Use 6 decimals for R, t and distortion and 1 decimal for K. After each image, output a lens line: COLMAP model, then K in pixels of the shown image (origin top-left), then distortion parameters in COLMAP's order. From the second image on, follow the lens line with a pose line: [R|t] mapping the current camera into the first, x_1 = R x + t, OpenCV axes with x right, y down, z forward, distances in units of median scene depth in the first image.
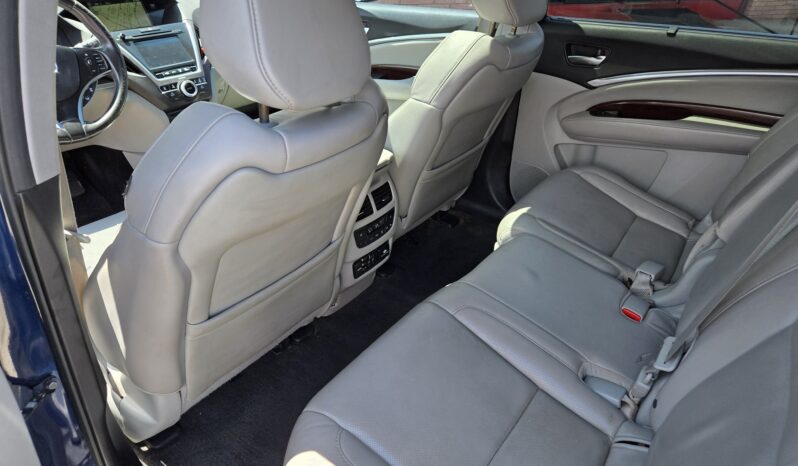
lens RADIAL K [[550.5, 0, 399.0], [0, 550.5, 233.0], [0, 0, 1]] dist [0.065813, -0.064031]
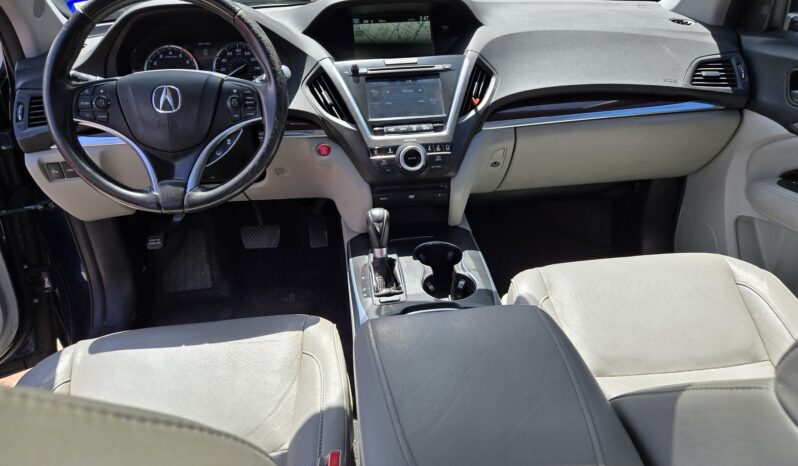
lens RADIAL K [[550.5, 0, 399.0], [0, 550.5, 233.0], [0, 0, 1]] dist [0.065813, -0.064031]
pose [[0.669351, 0.303482, -0.678136, 0.063453], [-0.327933, 0.939722, 0.096862, -0.236311], [0.666655, 0.157549, 0.728525, 0.550268]]
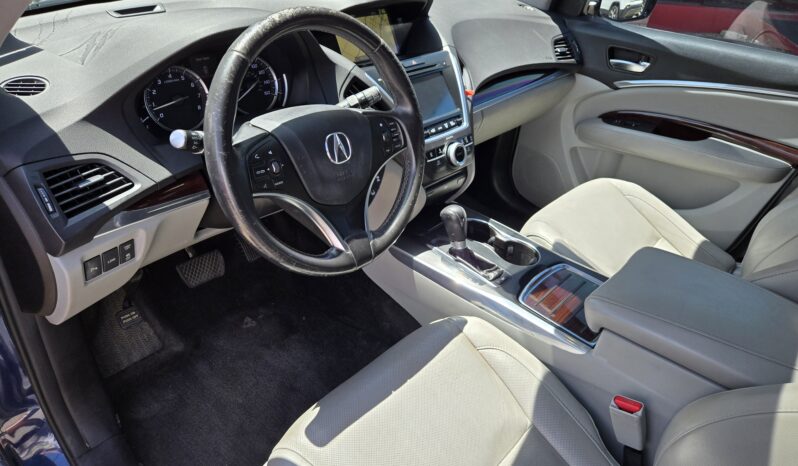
lens RADIAL K [[550.5, 0, 399.0], [0, 550.5, 233.0], [0, 0, 1]] dist [0.065813, -0.064031]
pose [[0.991484, 0.120562, -0.049246, -0.406275], [-0.117698, 0.991388, 0.057420, -0.193563], [0.055745, -0.051135, 0.997135, 0.303289]]
